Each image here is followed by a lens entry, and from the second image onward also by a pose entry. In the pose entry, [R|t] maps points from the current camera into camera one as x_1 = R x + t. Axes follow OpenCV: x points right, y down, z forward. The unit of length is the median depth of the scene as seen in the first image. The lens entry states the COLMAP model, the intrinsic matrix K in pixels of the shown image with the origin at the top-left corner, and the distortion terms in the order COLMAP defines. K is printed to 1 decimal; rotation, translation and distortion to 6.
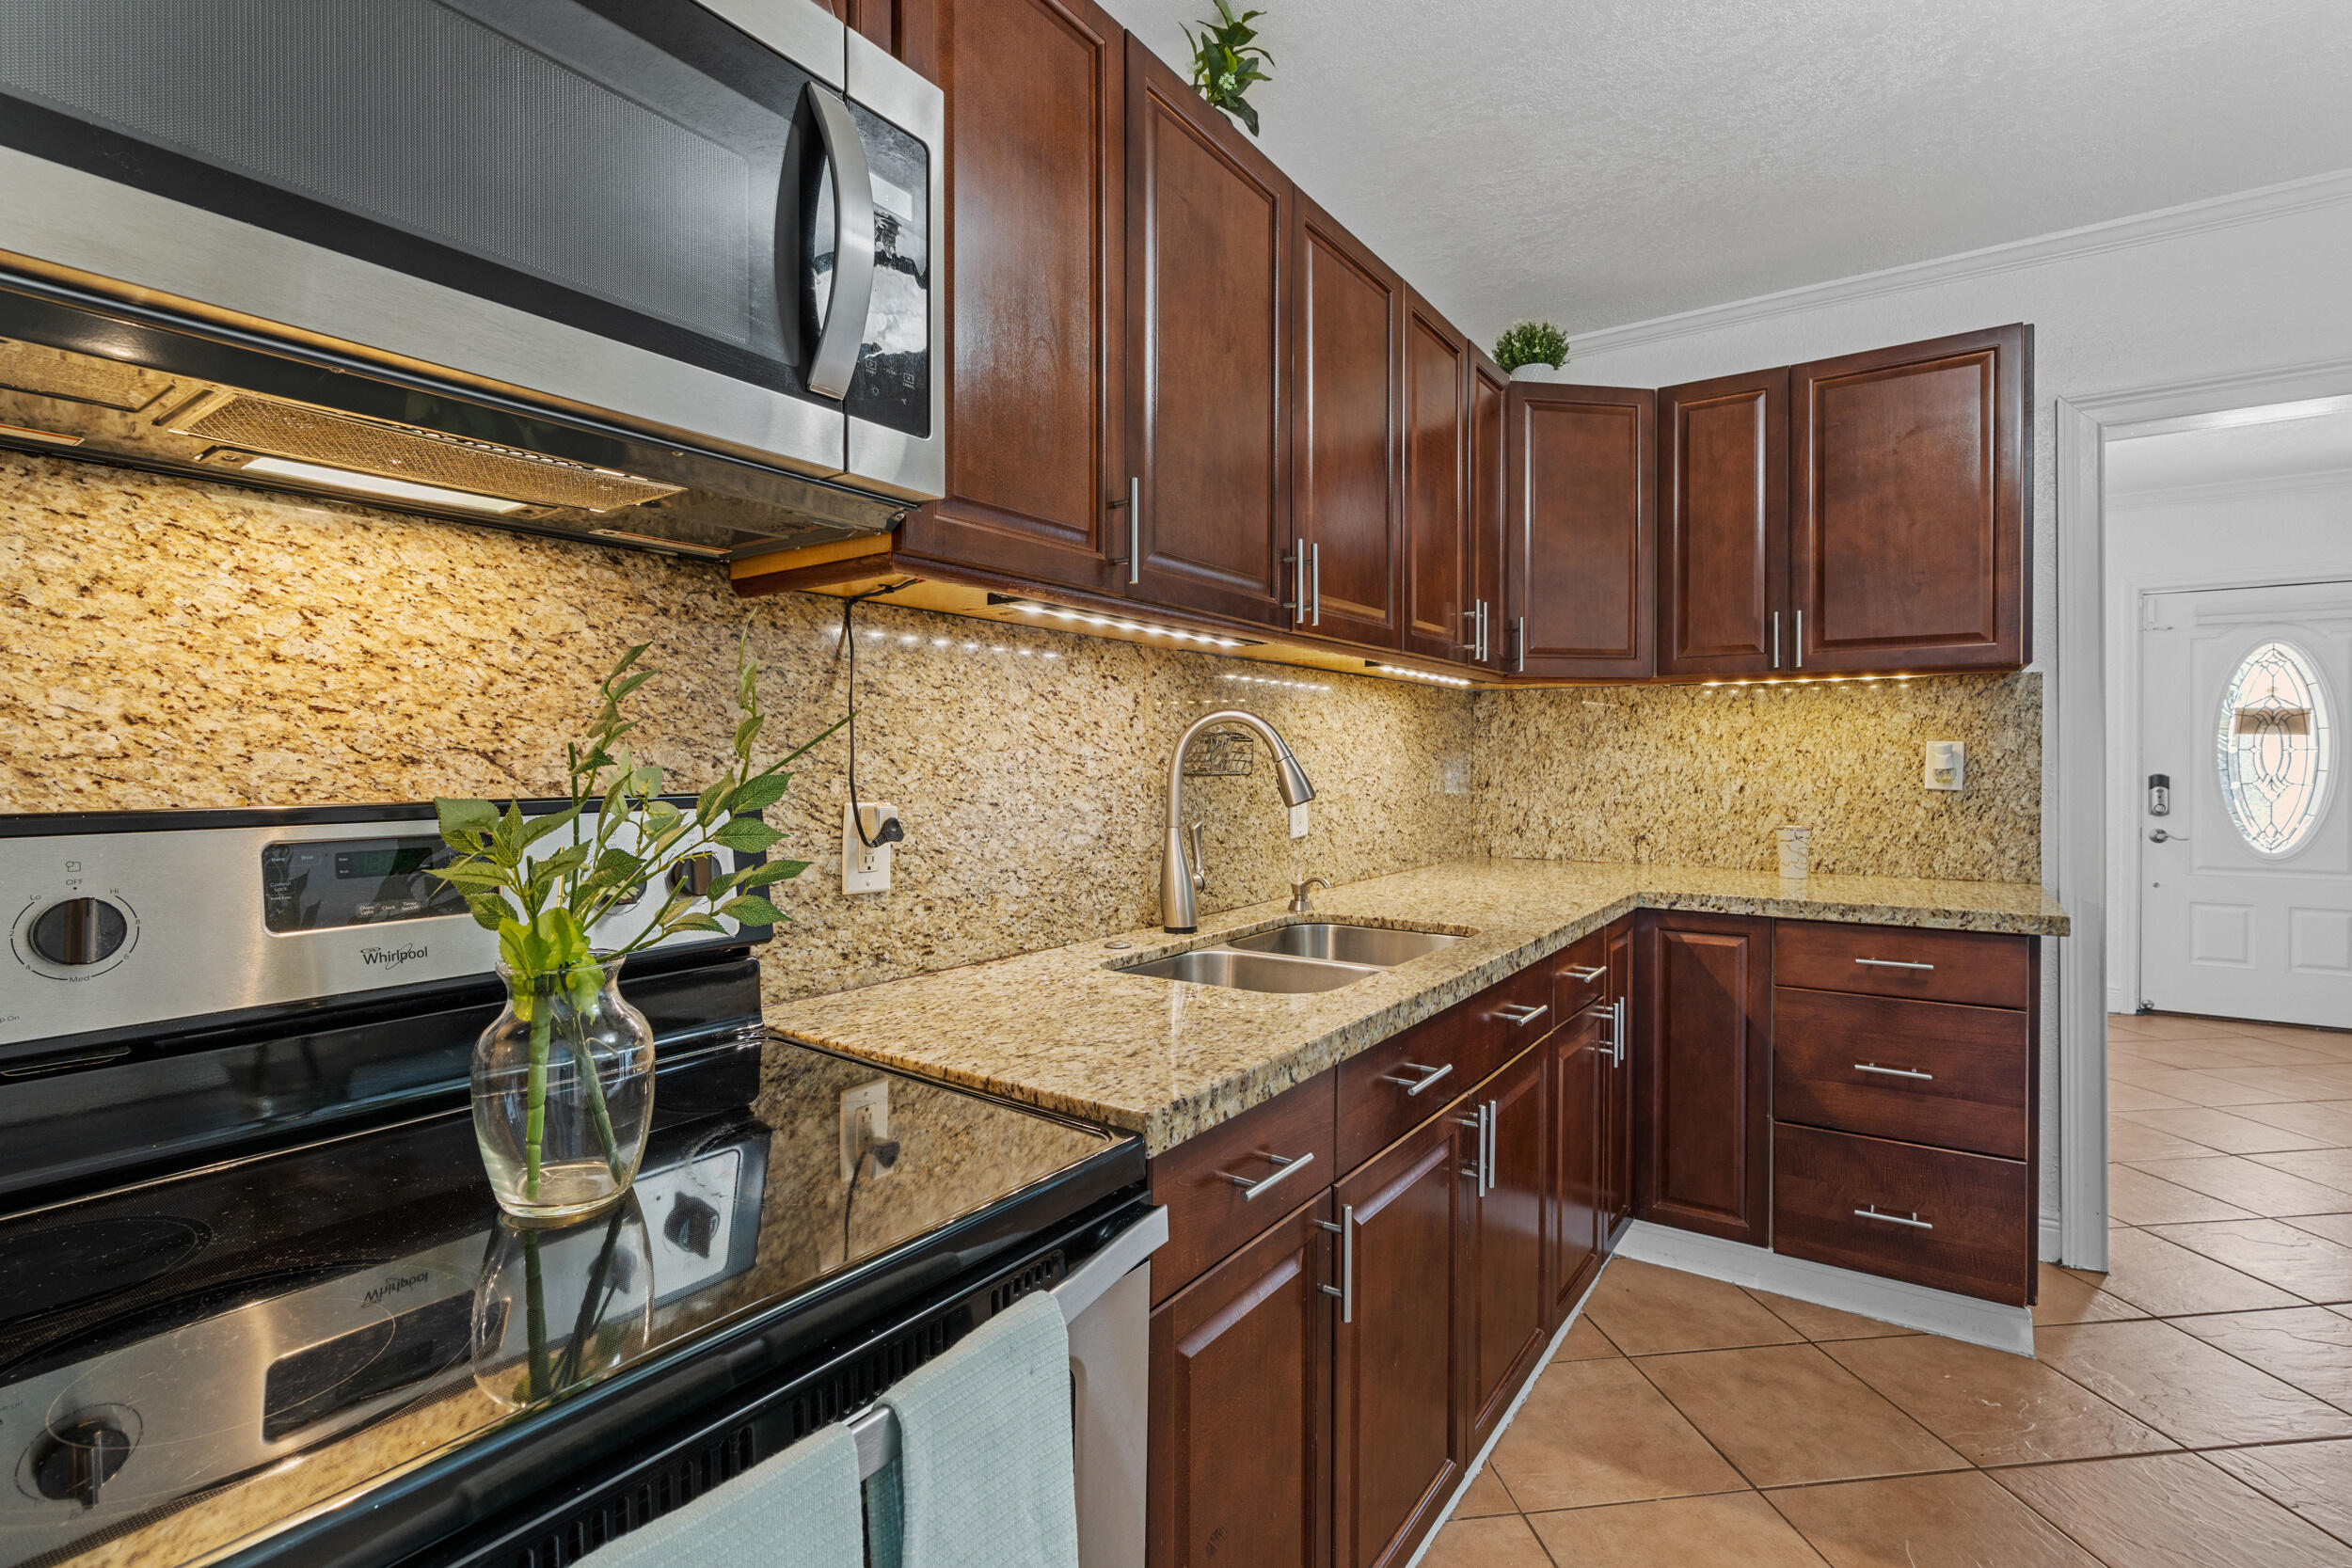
lens RADIAL K [[1092.0, 0, 1179.9], [0, 1092.0, 782.7], [0, 0, 1]] dist [-0.003630, -0.000536]
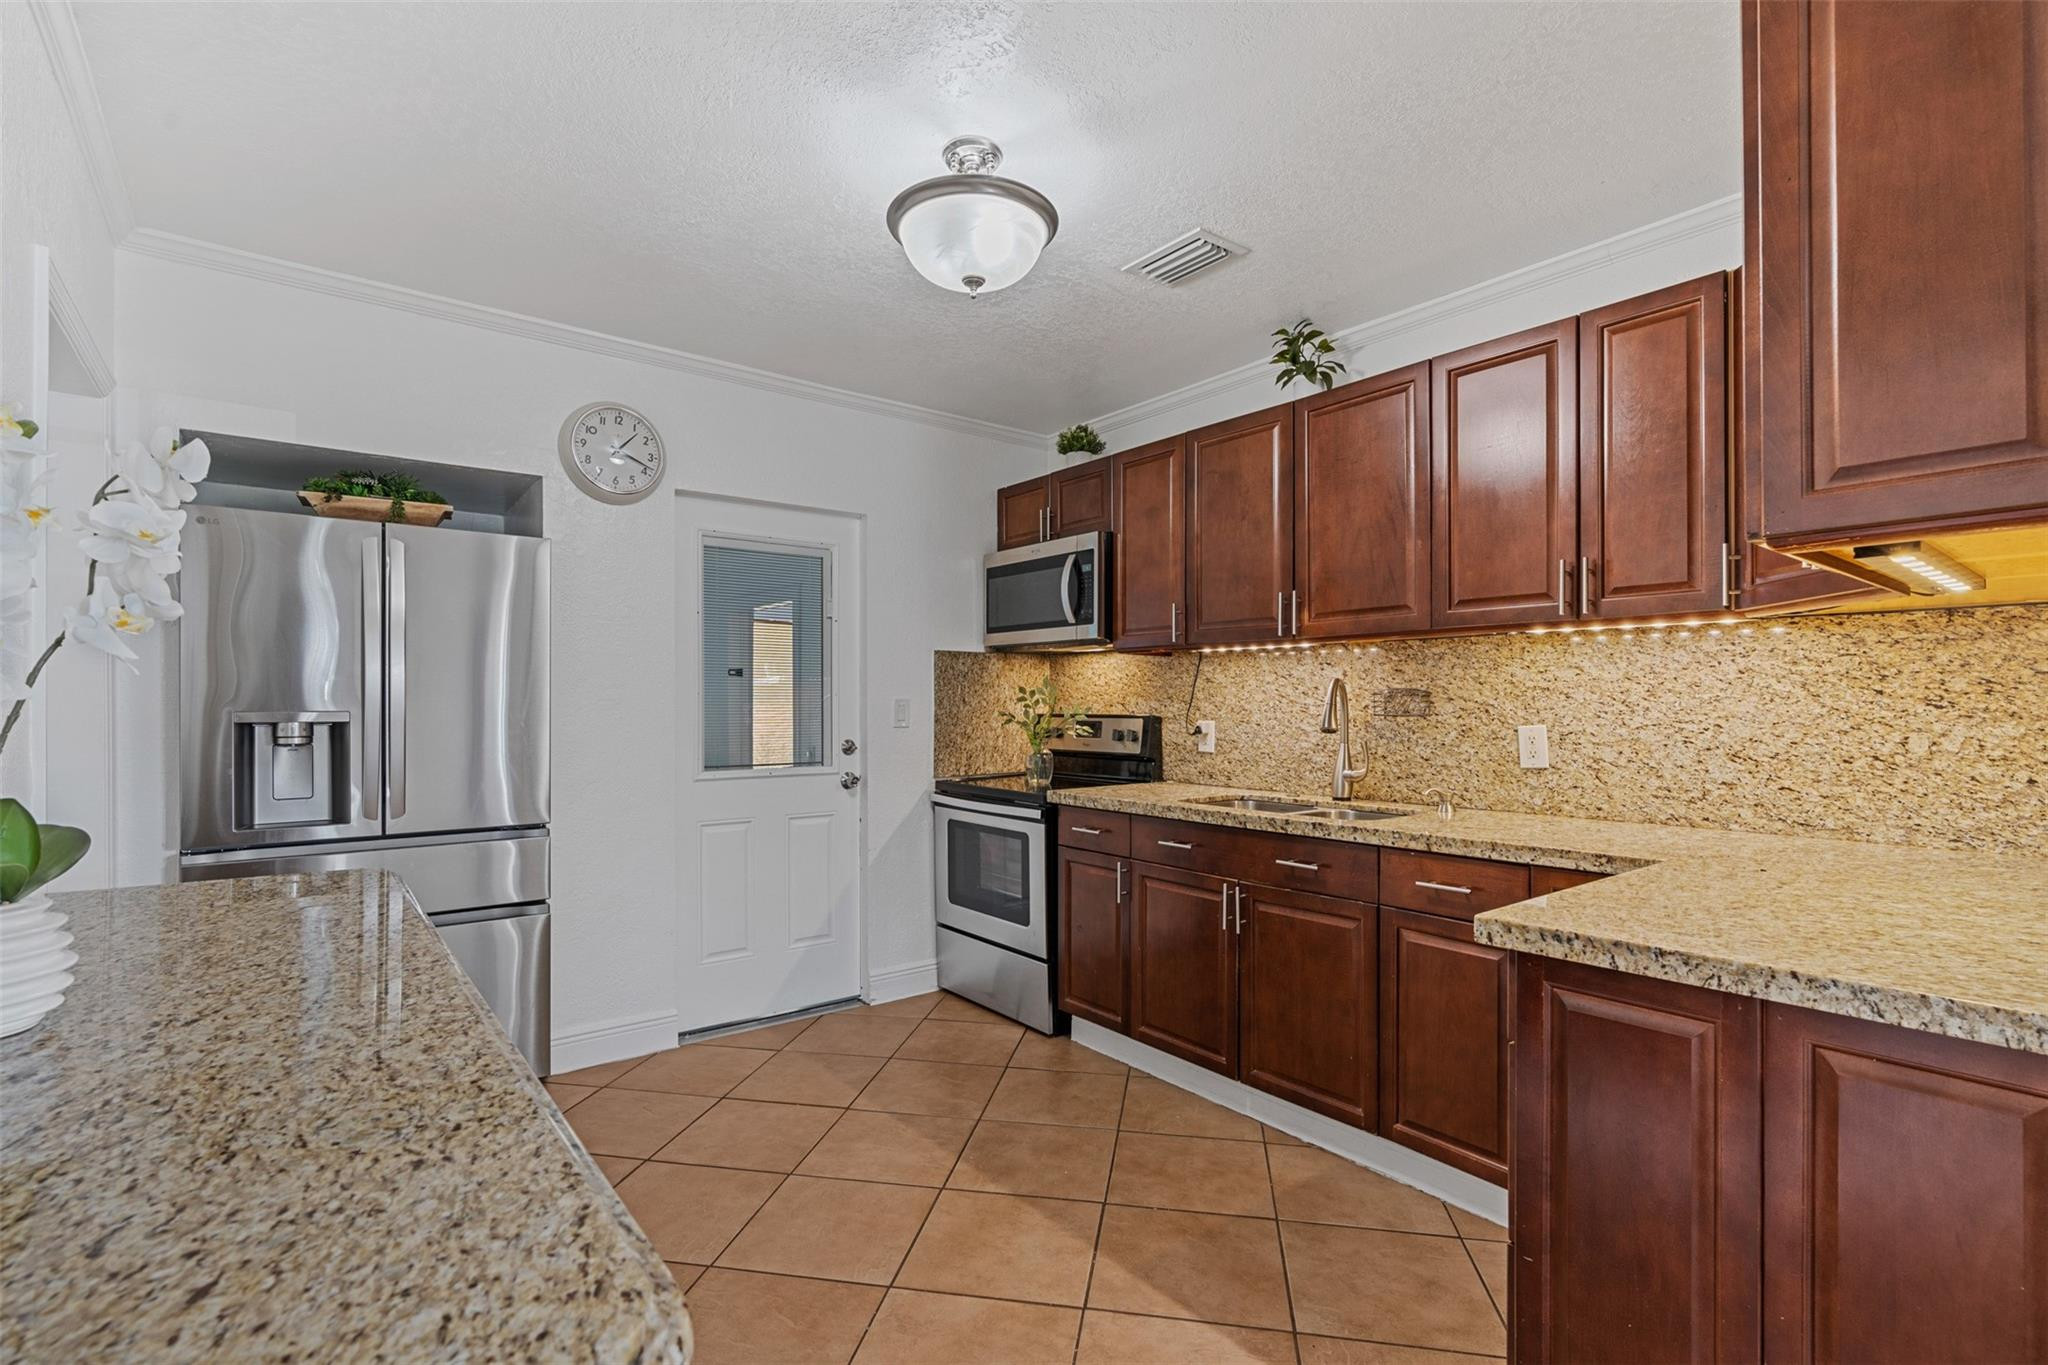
lens RADIAL K [[950.9, 0, 1027.1], [0, 950.9, 682.8], [0, 0, 1]] dist [-0.003630, -0.000536]
pose [[-0.288667, 0.002149, -0.957427, 1.801911], [0.001429, 0.999997, 0.001814, -0.069319], [0.957428, -0.000844, -0.288669, 1.025346]]
